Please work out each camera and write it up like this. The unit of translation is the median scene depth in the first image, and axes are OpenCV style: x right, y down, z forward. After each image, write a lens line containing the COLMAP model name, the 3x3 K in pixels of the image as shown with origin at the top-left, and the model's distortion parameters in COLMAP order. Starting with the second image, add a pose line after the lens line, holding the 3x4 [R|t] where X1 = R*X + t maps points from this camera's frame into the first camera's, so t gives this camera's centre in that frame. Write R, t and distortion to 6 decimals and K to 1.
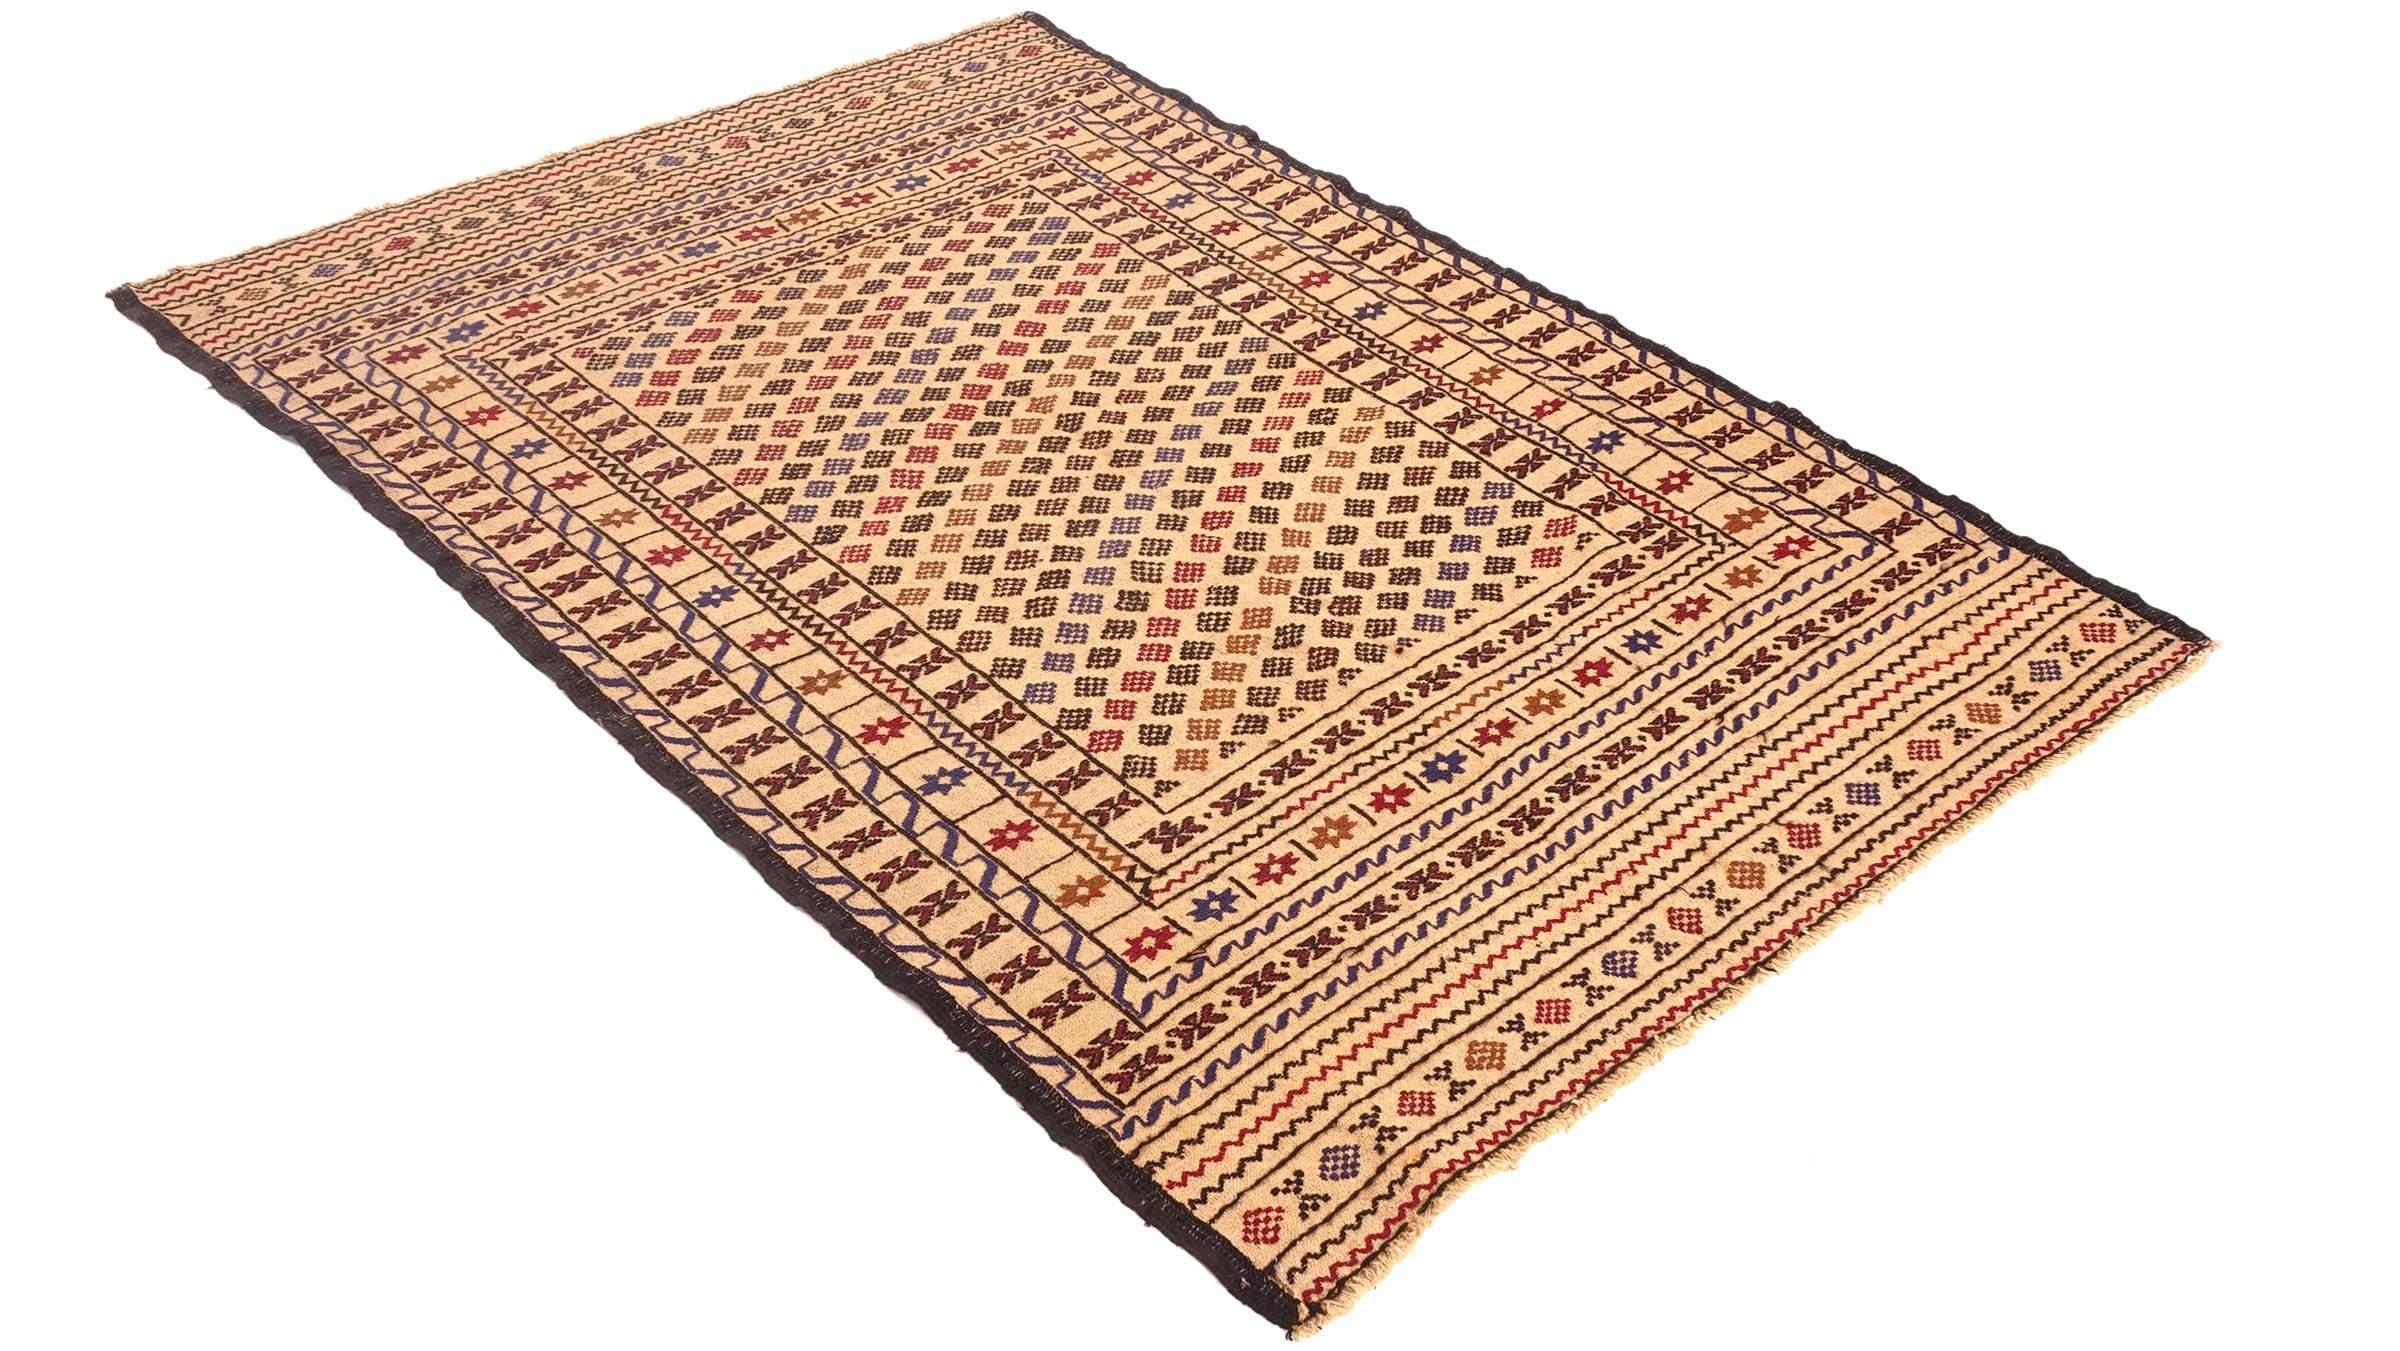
lens RADIAL K [[2413.0, 0, 1240.5], [0, 2413.0, 675.7], [0, 0, 1]] dist [-0.004225, 0.001047]
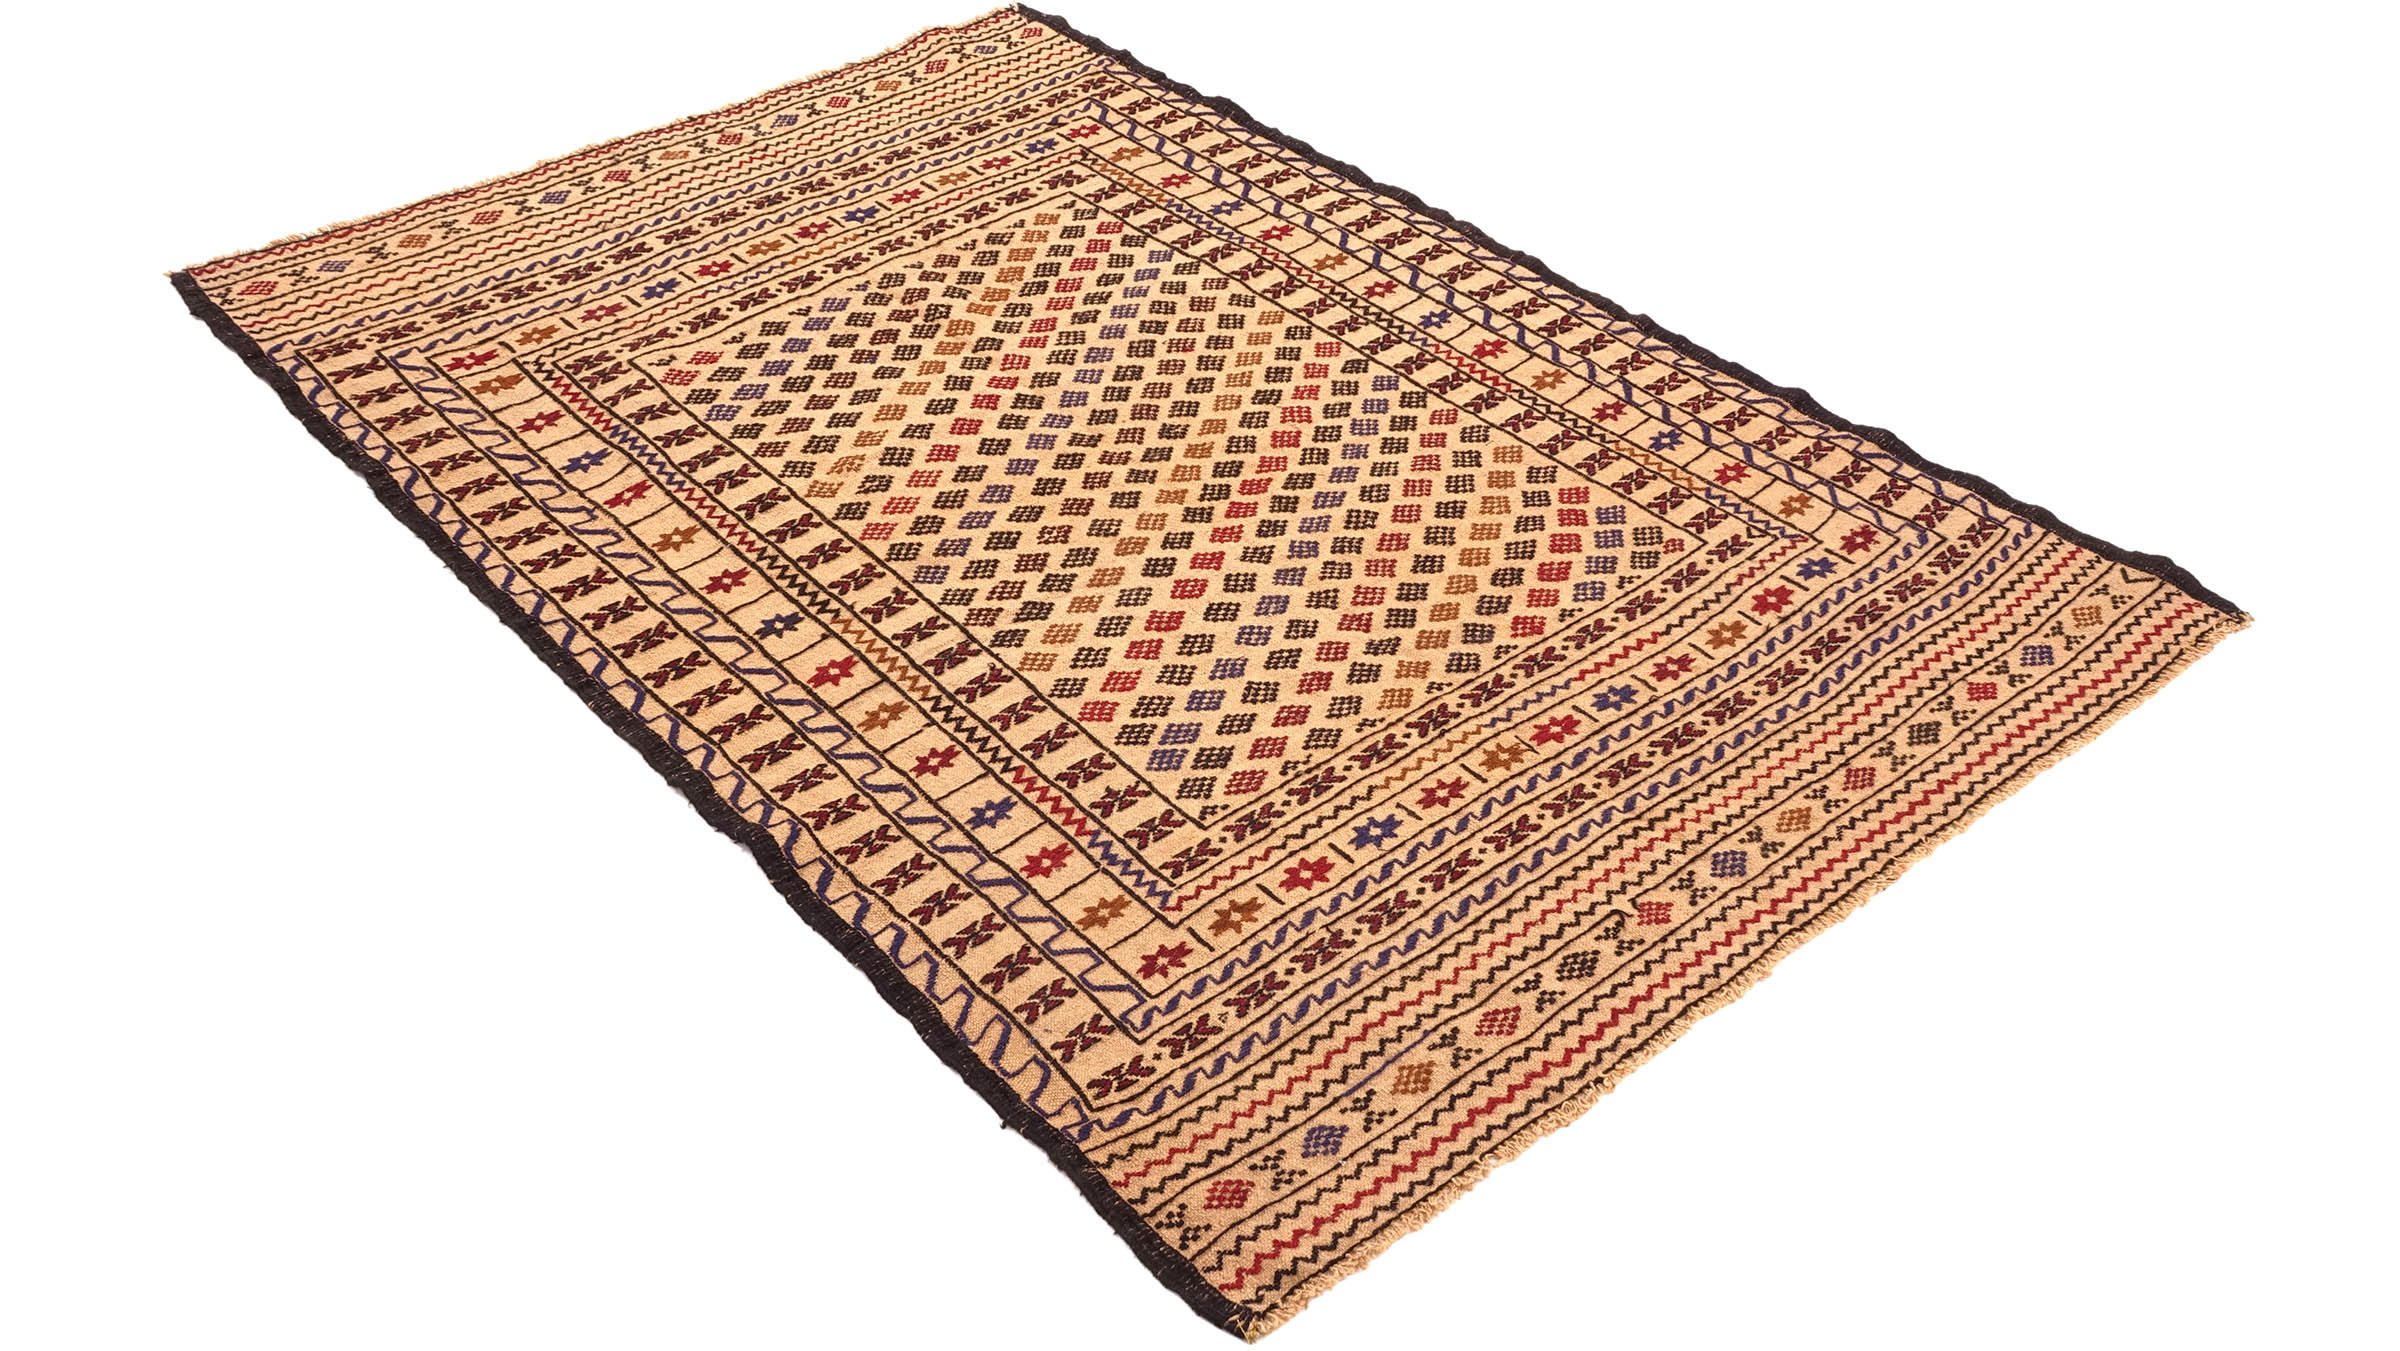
lens RADIAL K [[2390.0, 0, 1241.5], [0, 2390.0, 675.1], [0, 0, 1]] dist [-0.005033, -0.004889]
pose [[-0.998103, -0.054232, -0.029133, -0.090356], [-0.039674, 0.204792, 0.978001, -1.065889], [-0.047073, 0.977302, -0.206555, 1.320448]]
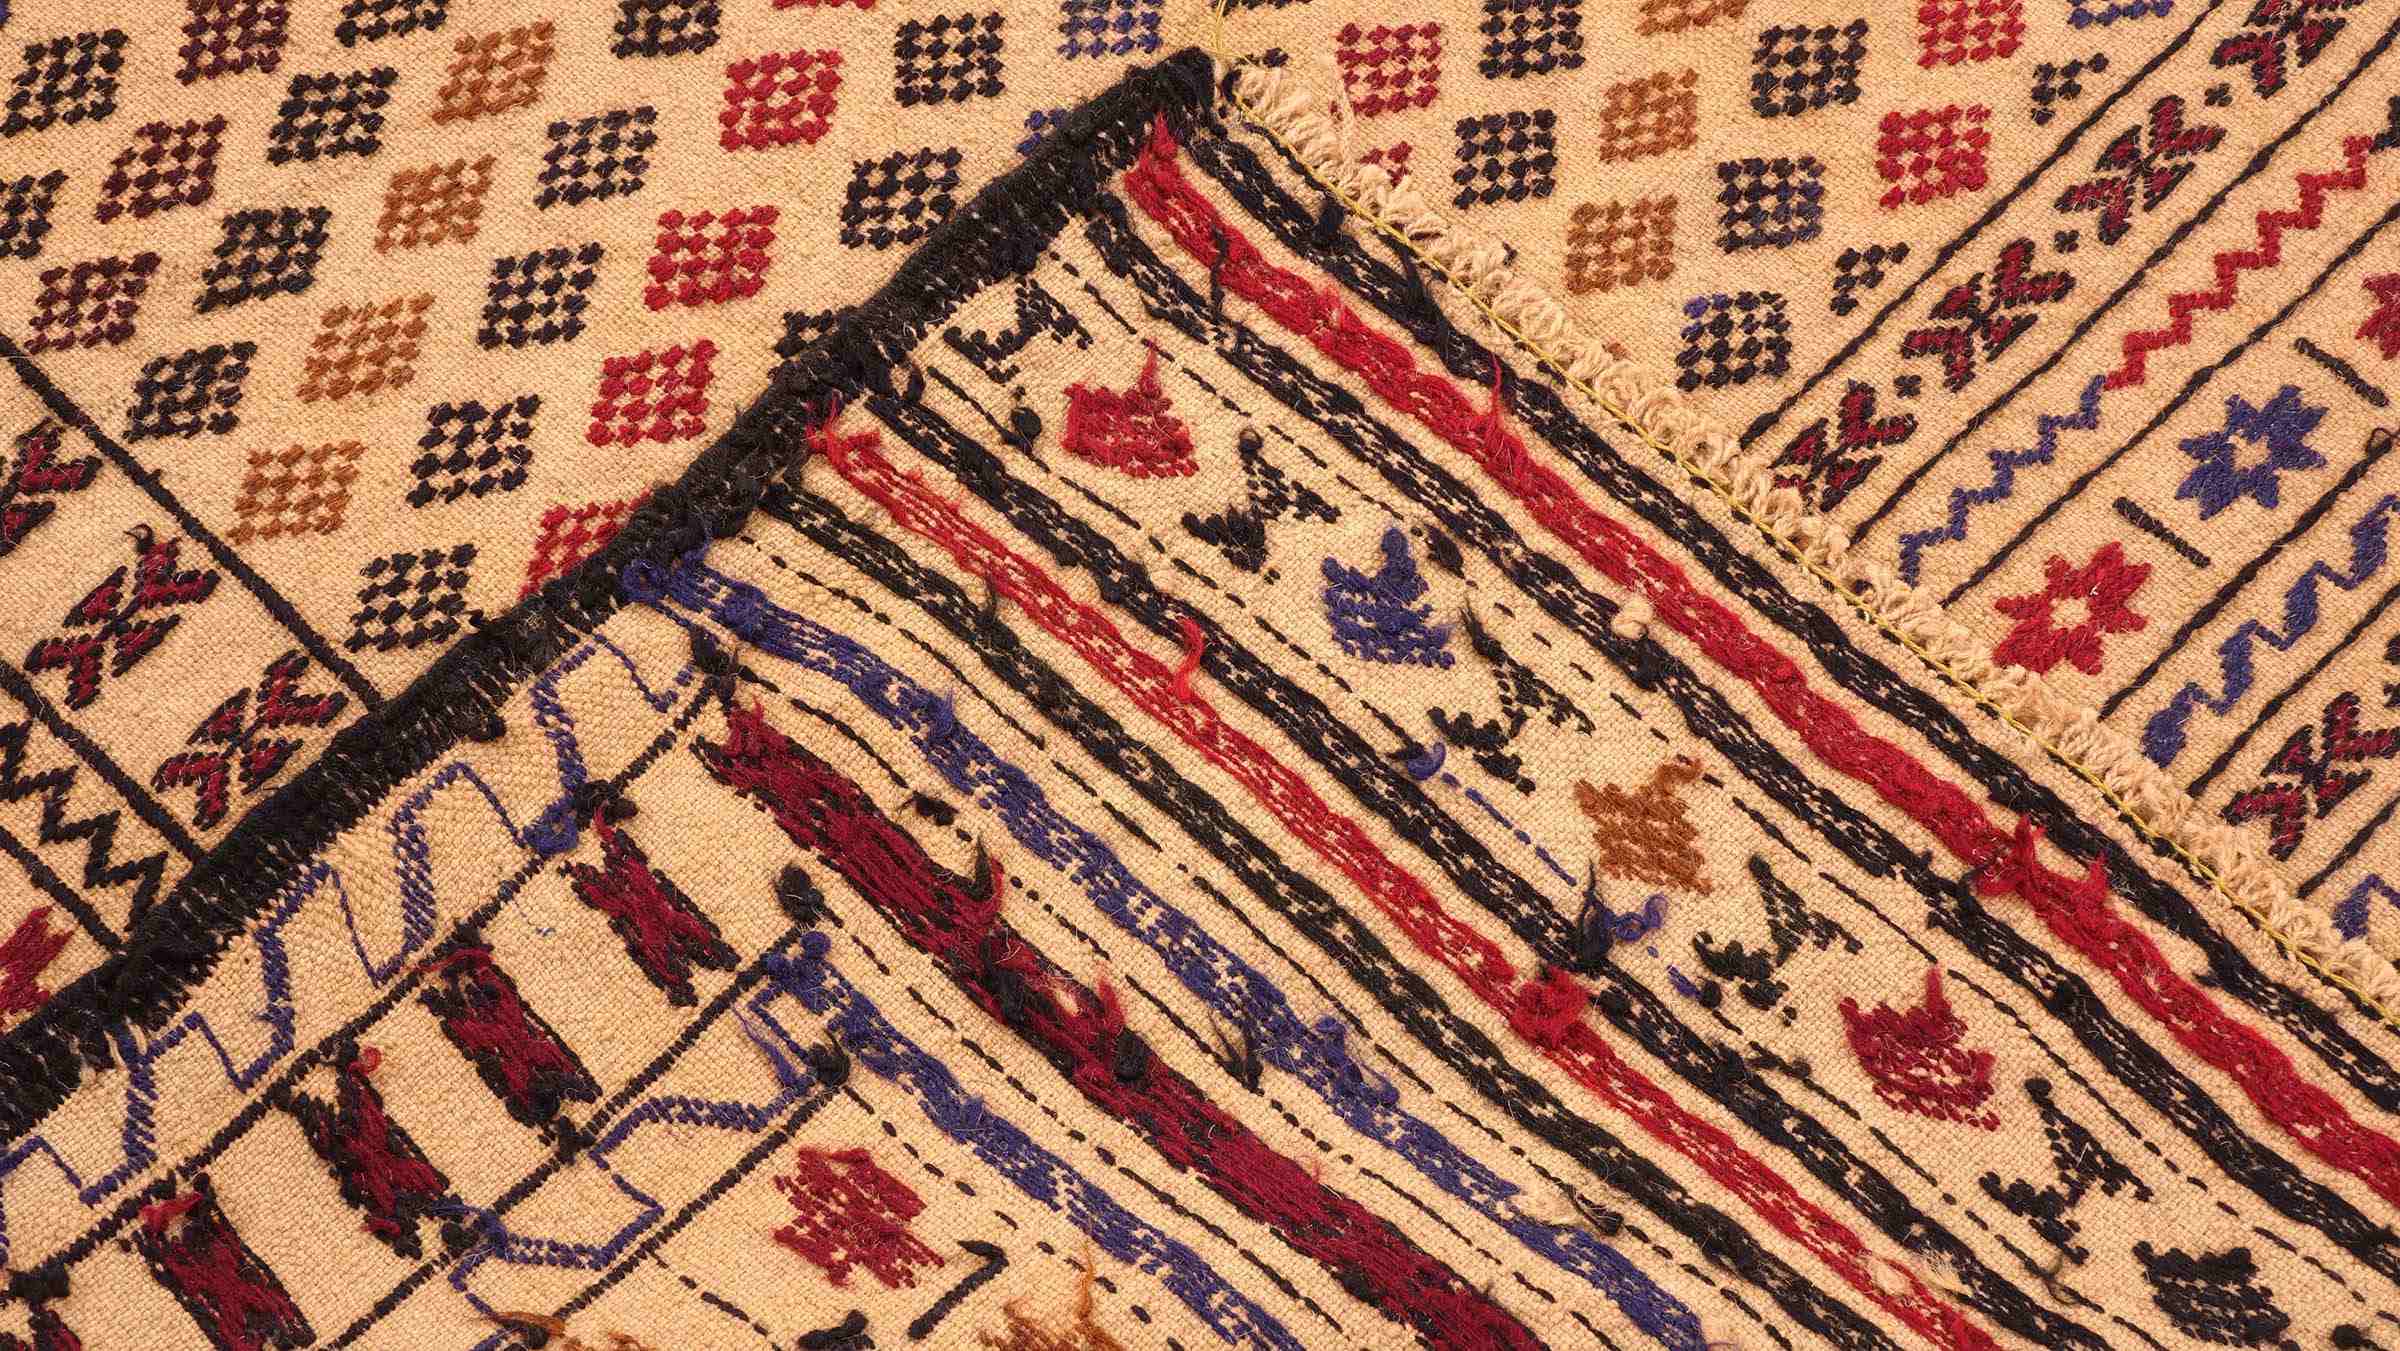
lens RADIAL K [[4633.0, 0, 1200.0], [0, 4633.0, 675.5], [0, 0, 1]] dist [-0.071875, 0.274141]
pose [[-0.995409, 0.059261, -0.075160, -0.099438], [-0.085055, -0.187581, 0.978560, -0.695736], [0.043892, 0.980460, 0.191760, 1.060112]]
